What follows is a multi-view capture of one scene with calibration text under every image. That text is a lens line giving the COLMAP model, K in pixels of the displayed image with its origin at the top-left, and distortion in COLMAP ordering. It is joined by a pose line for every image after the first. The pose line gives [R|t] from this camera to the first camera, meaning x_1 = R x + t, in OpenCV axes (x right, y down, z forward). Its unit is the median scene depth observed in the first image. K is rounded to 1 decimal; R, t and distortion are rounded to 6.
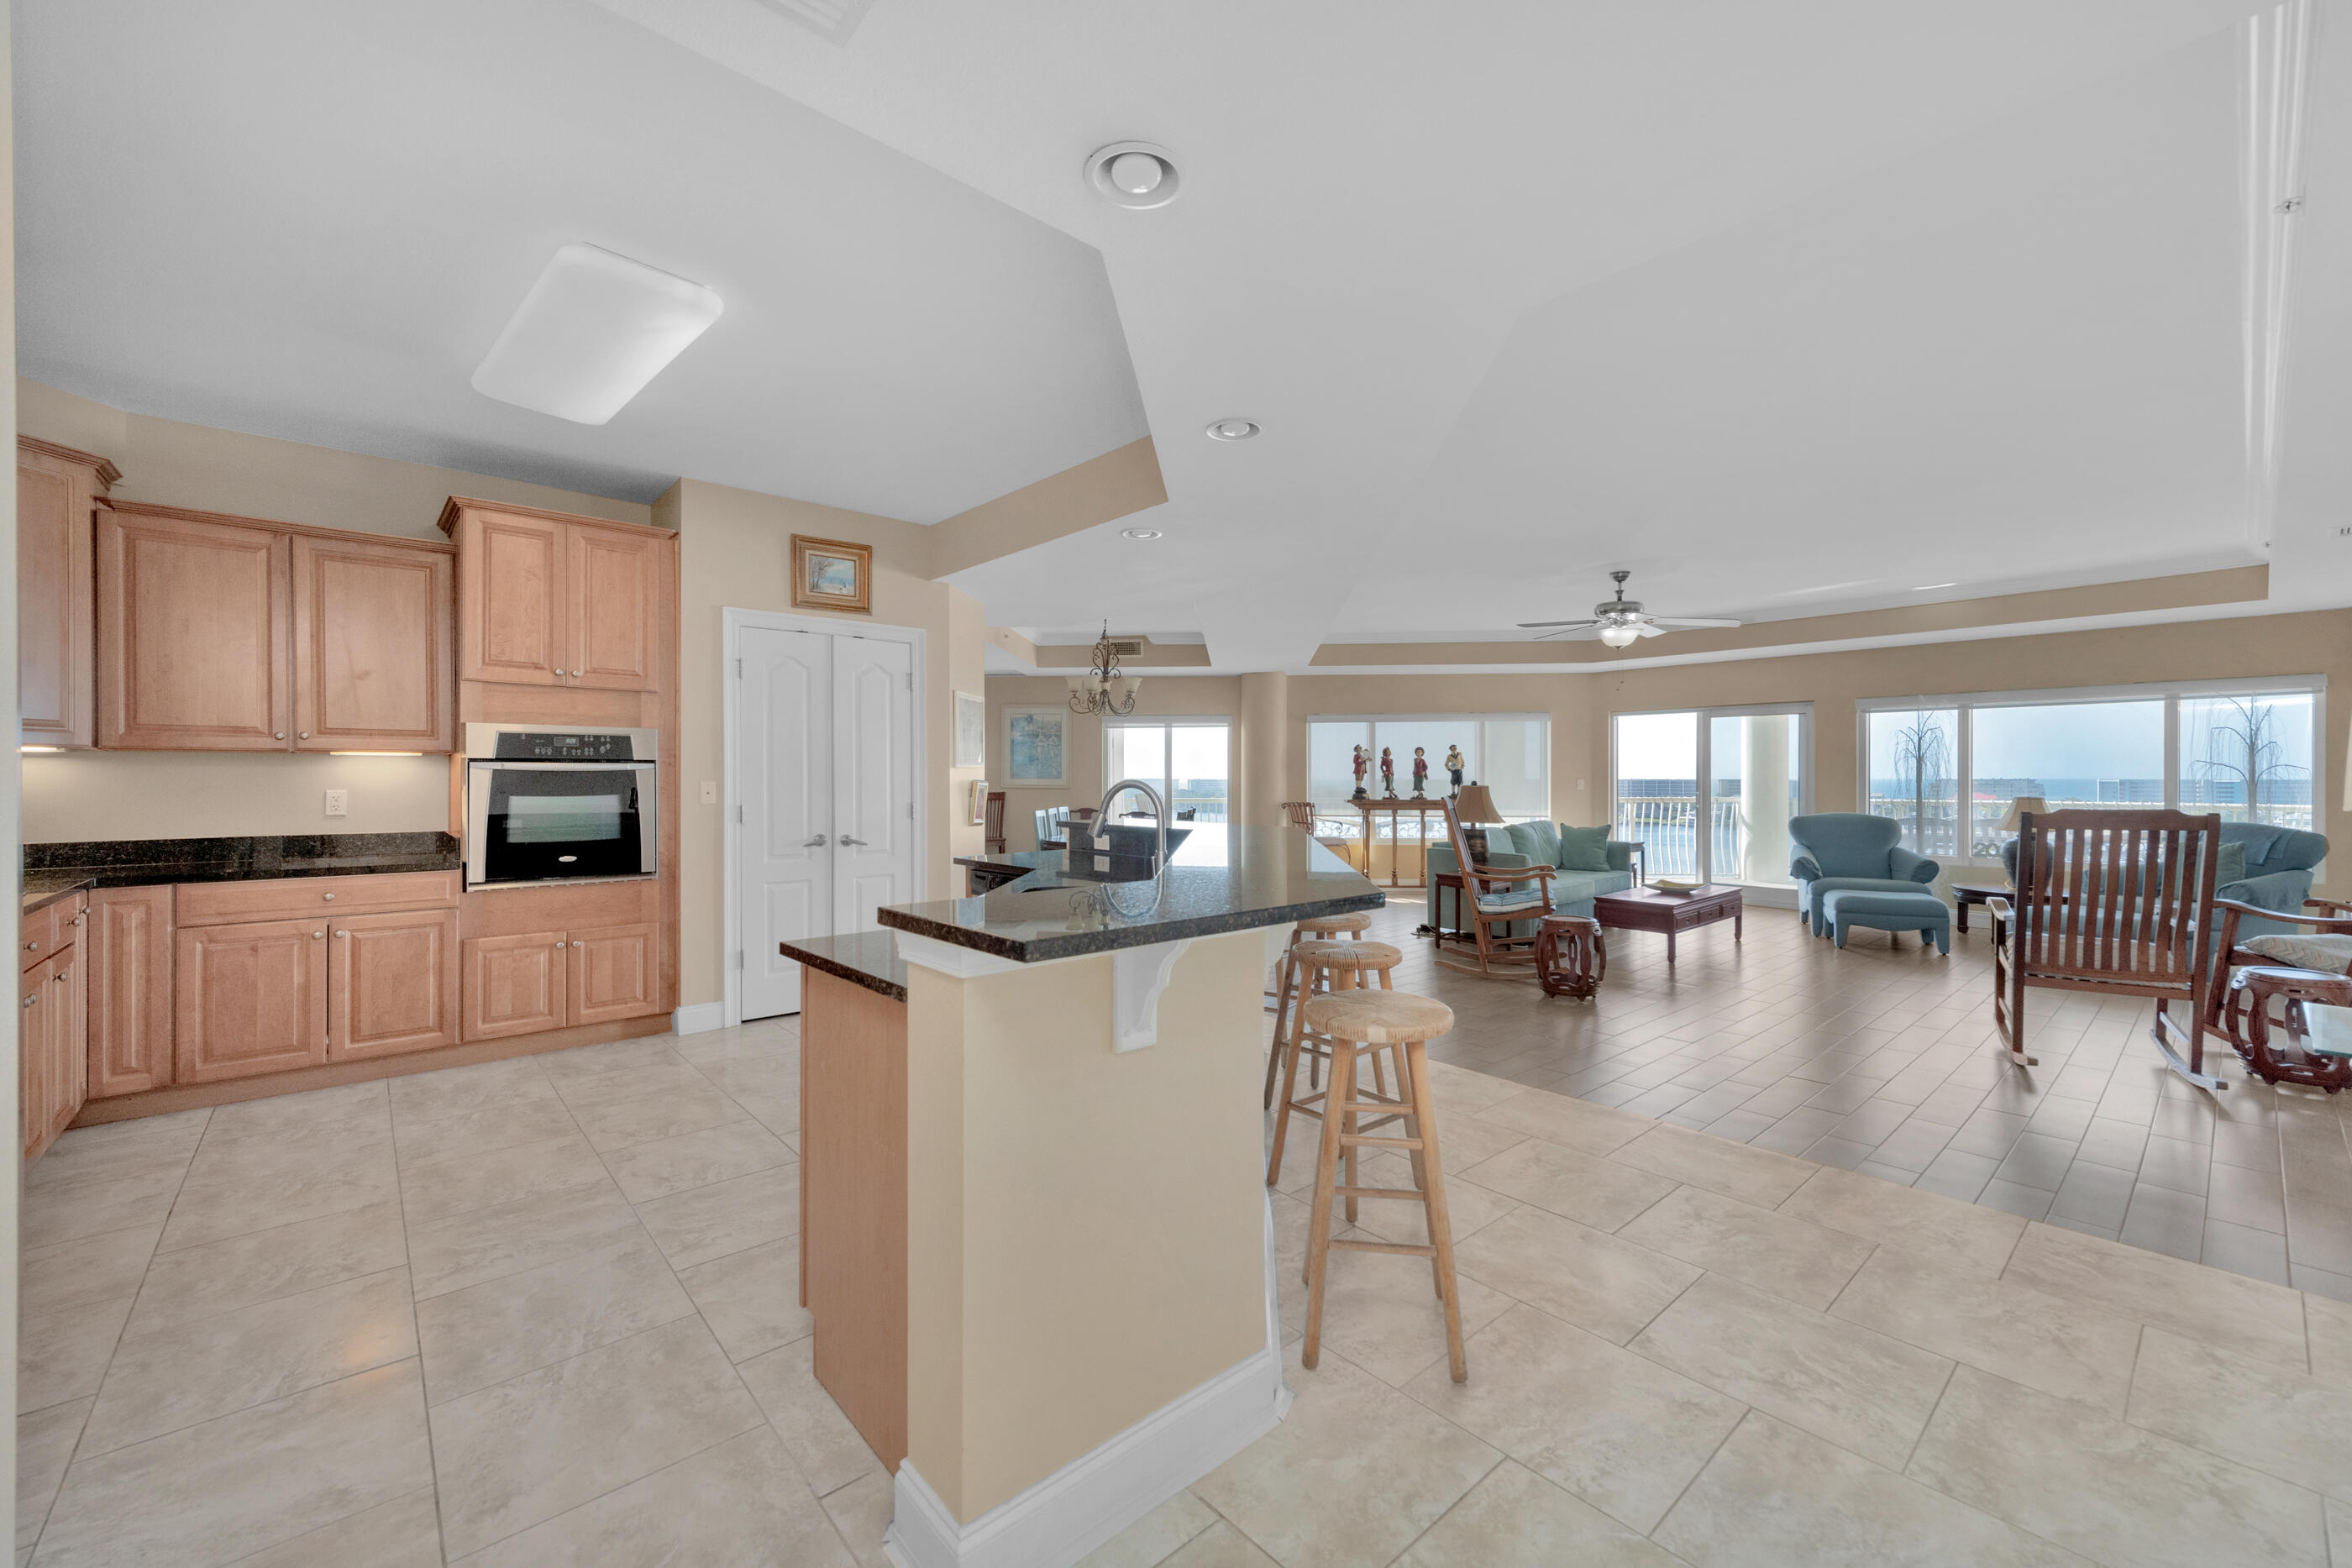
lens RADIAL K [[924.7, 0, 1183.9], [0, 924.7, 781.3], [0, 0, 1]] dist [0.017426, -0.006385]
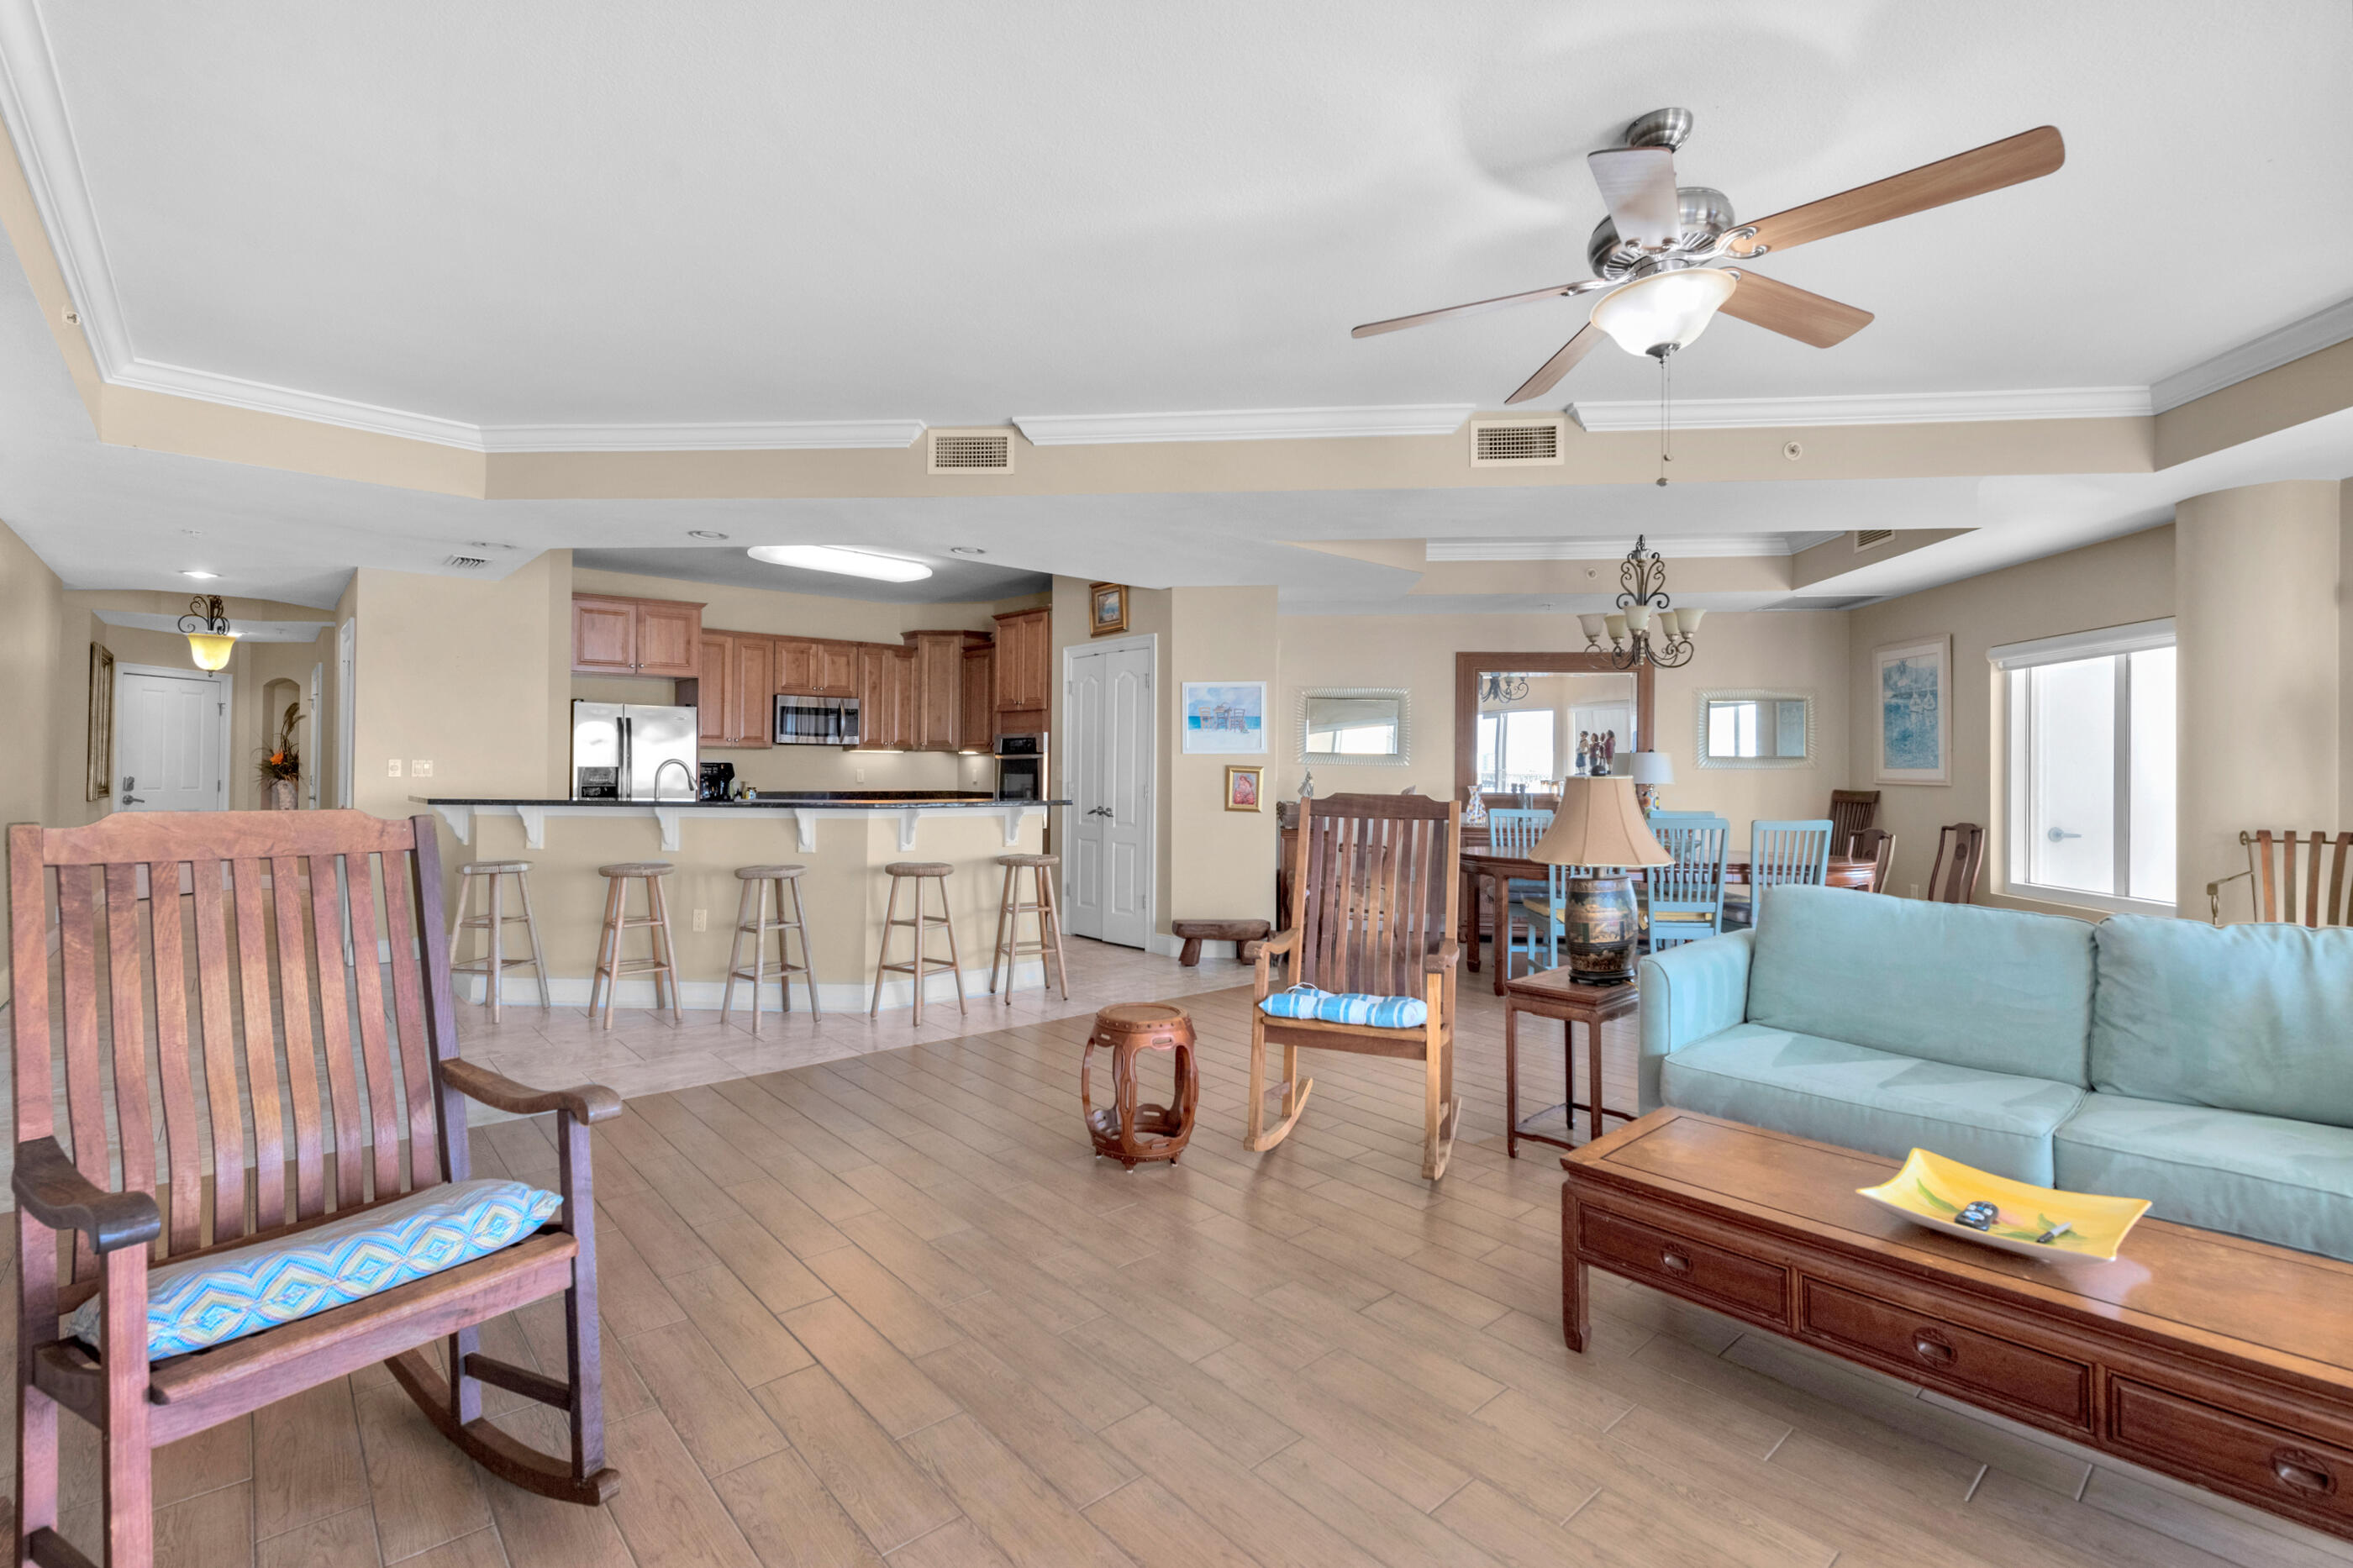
lens RADIAL K [[1212.8, 0, 1174.0], [0, 1212.8, 769.4], [0, 0, 1]] dist [0.001095, -0.000039]
pose [[-0.073425, -0.000950, -0.997300, 1.265760], [-0.009161, 0.999958, -0.000278, 0.004120], [0.997259, 0.009116, -0.073431, 1.182109]]
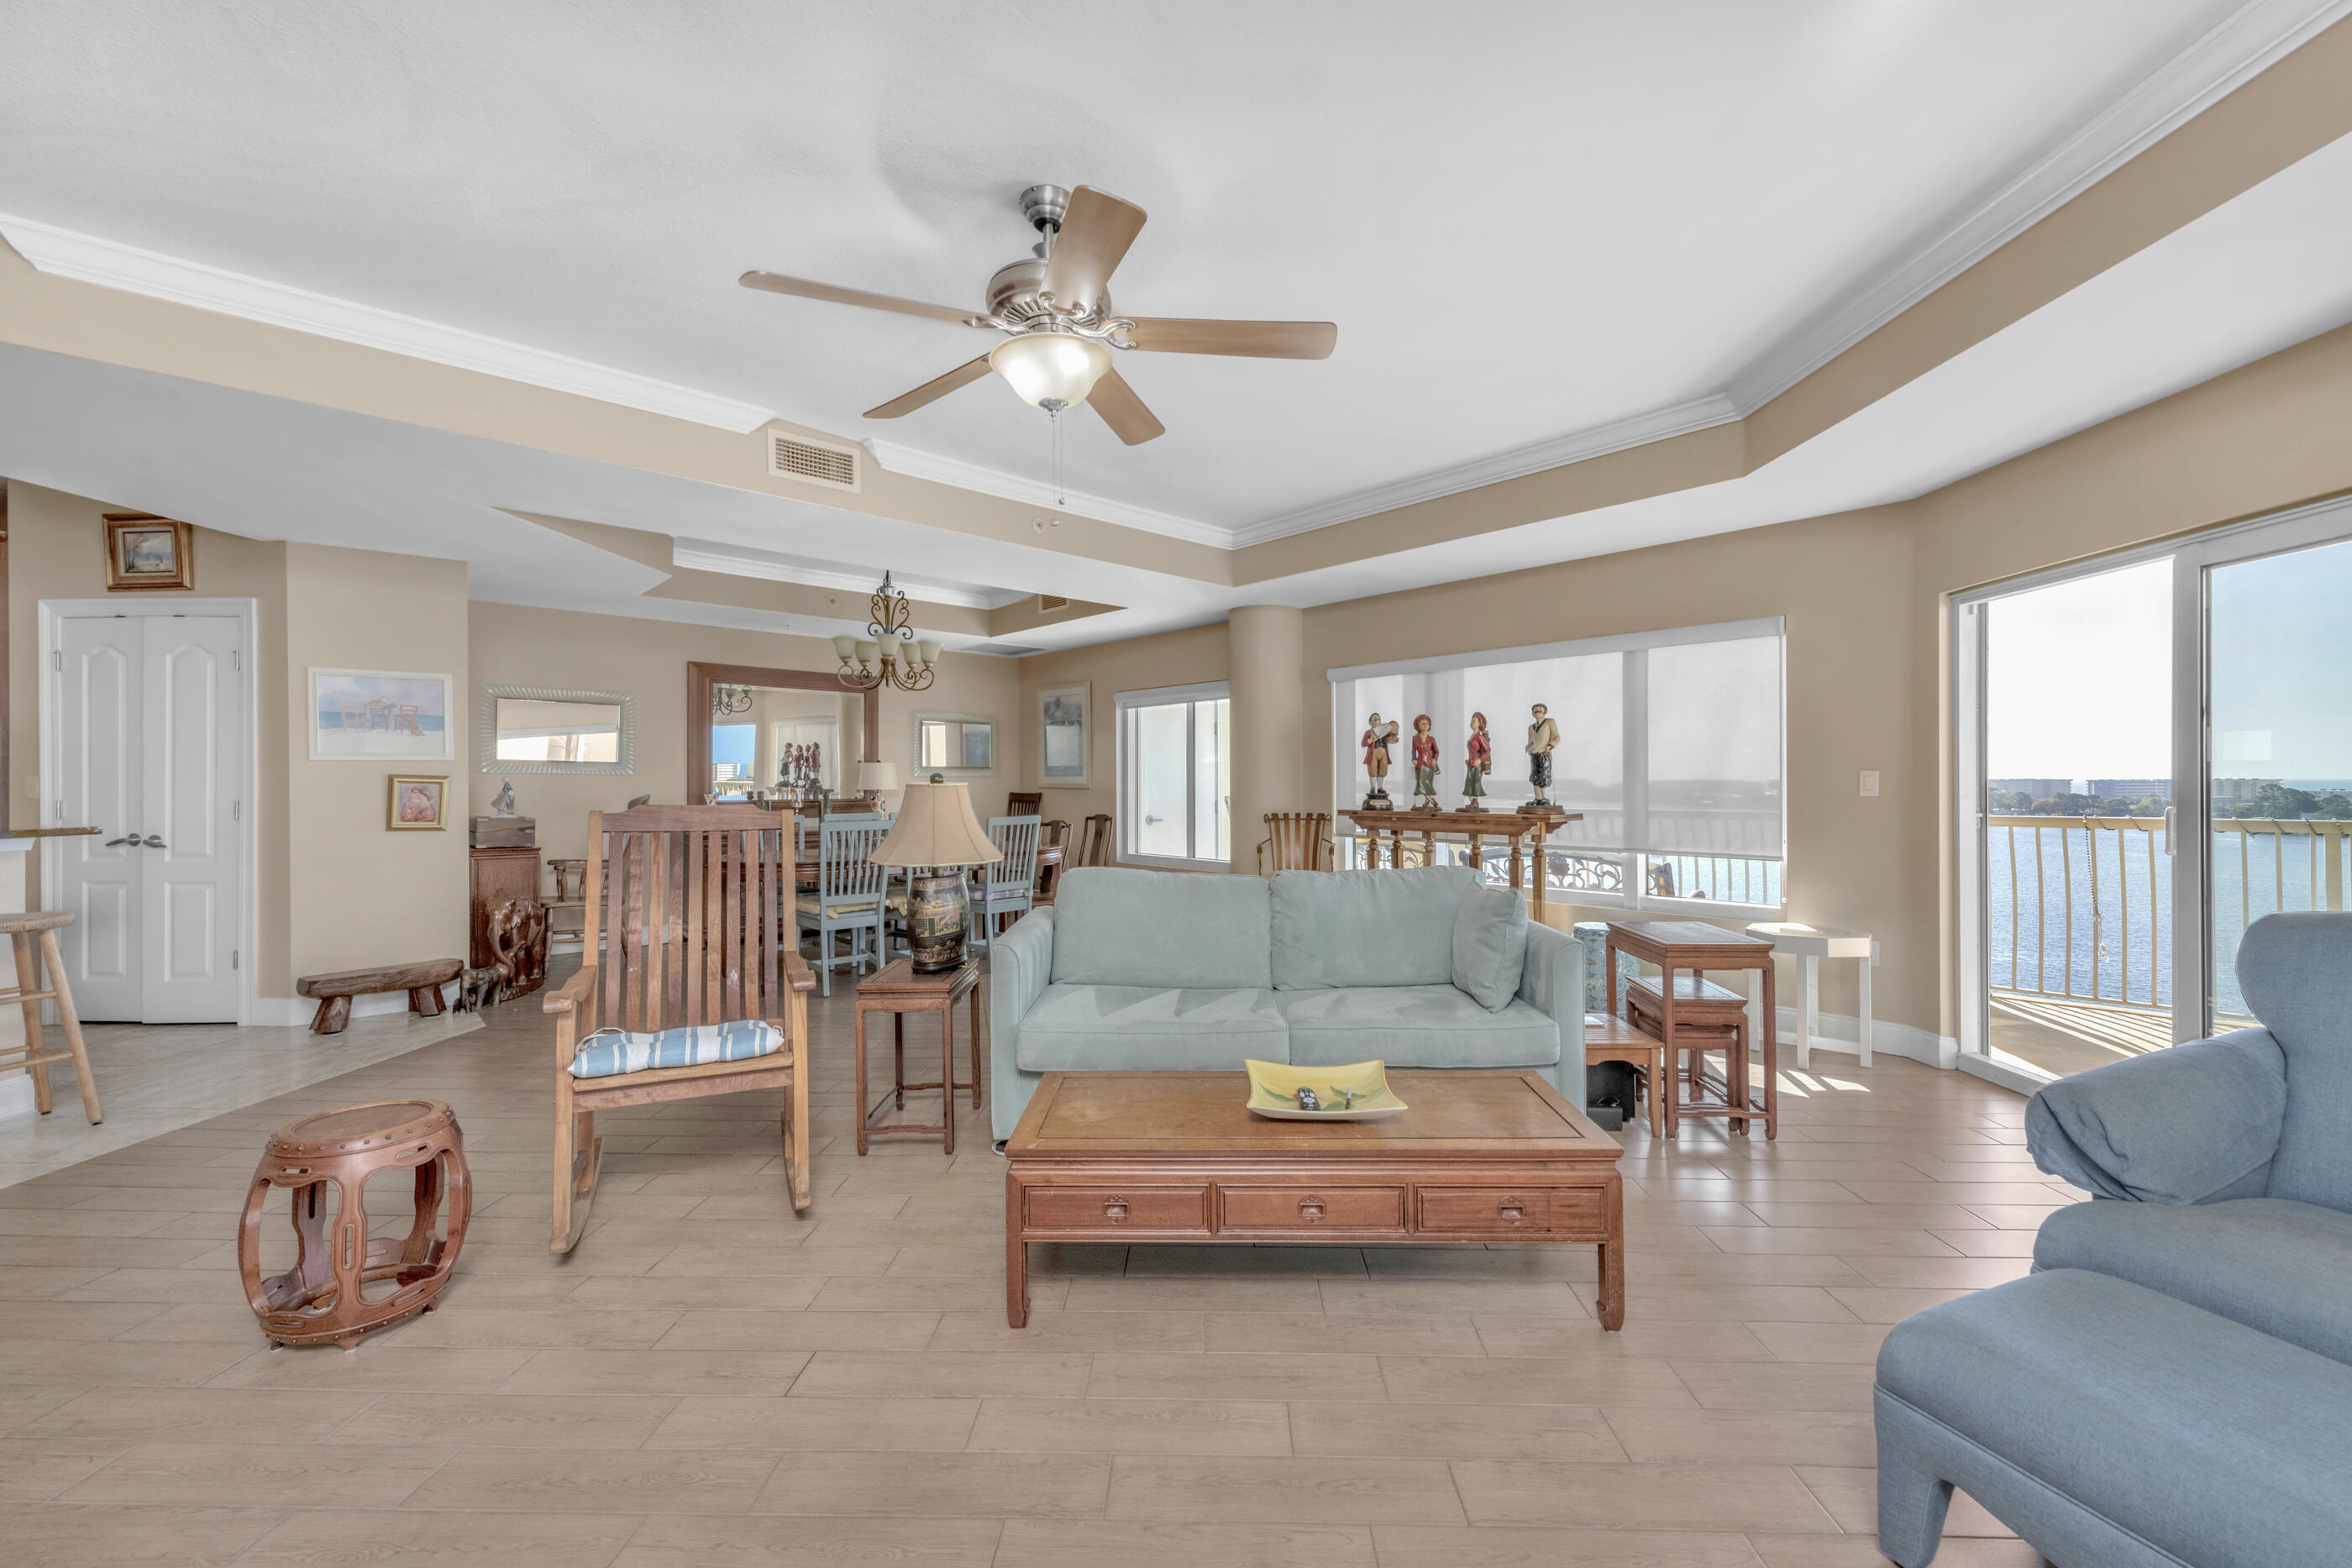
lens RADIAL K [[924.7, 0, 1183.9], [0, 924.7, 781.3], [0, 0, 1]] dist [0.017426, -0.006385]
pose [[0.728974, -0.000696, -0.684541, 0.972449], [-0.000481, 0.999999, -0.001529, 0.006052], [0.684542, 0.001444, 0.728972, 0.996686]]
